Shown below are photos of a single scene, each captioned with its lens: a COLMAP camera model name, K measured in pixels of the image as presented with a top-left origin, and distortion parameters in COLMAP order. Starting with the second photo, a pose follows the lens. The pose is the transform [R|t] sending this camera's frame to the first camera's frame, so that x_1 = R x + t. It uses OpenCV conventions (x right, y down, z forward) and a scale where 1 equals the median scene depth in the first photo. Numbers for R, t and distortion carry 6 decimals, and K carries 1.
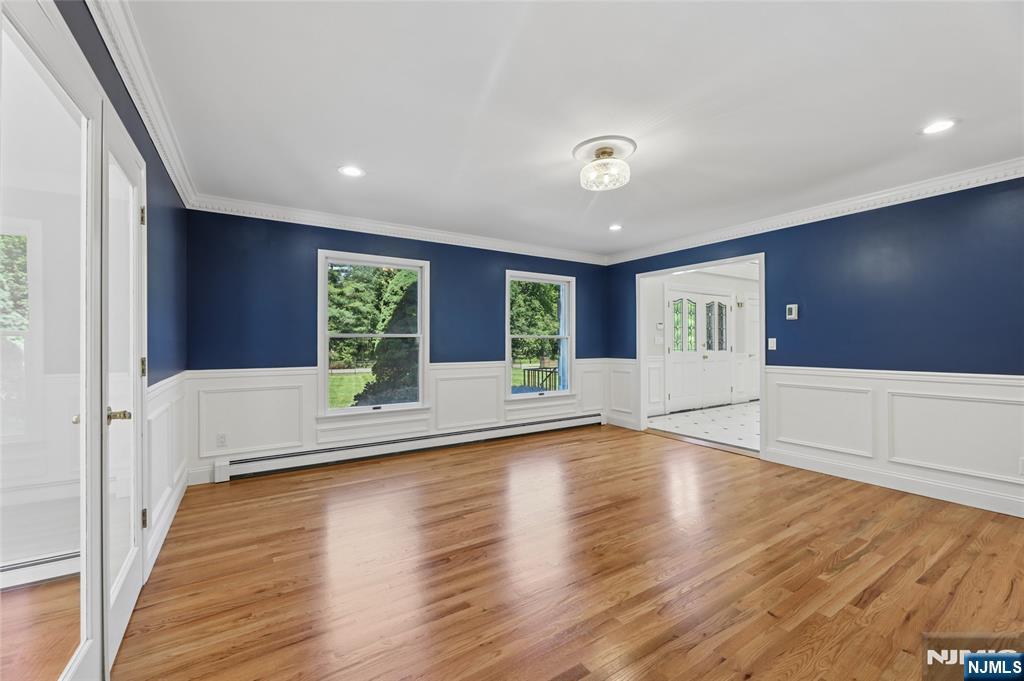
lens RADIAL K [[411.8, 0, 512.0], [0, 411.8, 340.5], [0, 0, 1]] dist [-0.000195, -0.000034]
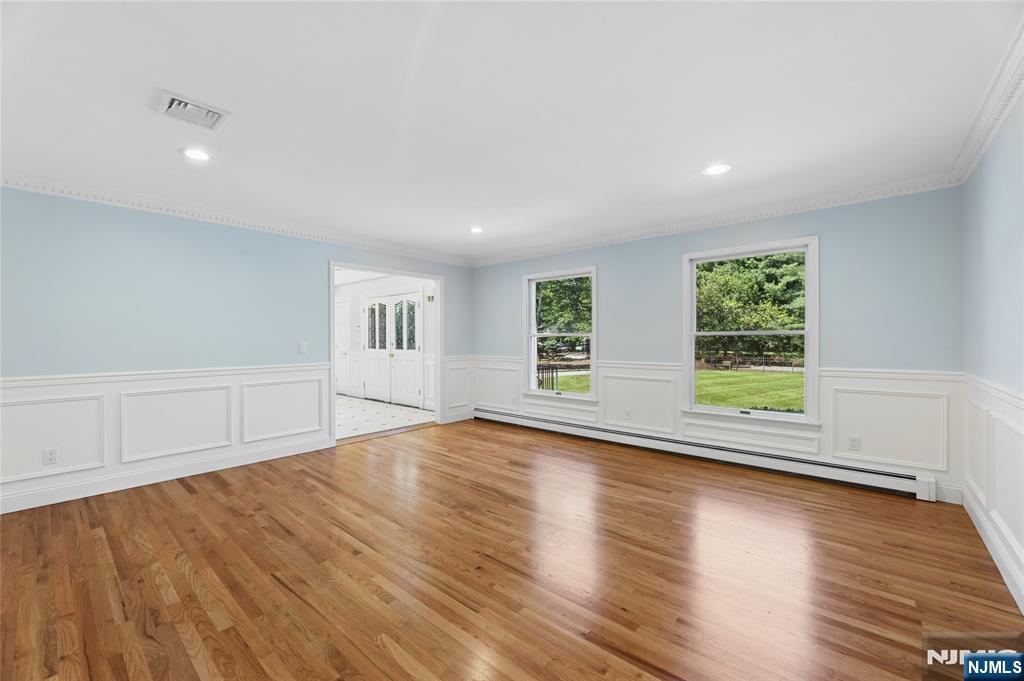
lens RADIAL K [[411.8, 0, 512.0], [0, 411.8, 340.5], [0, 0, 1]] dist [-0.000195, -0.000034]
pose [[0.275770, -0.001099, -0.961223, 1.254133], [0.007222, 0.999973, 0.000929, 0.002582], [0.961196, -0.007199, 0.275771, 0.802119]]
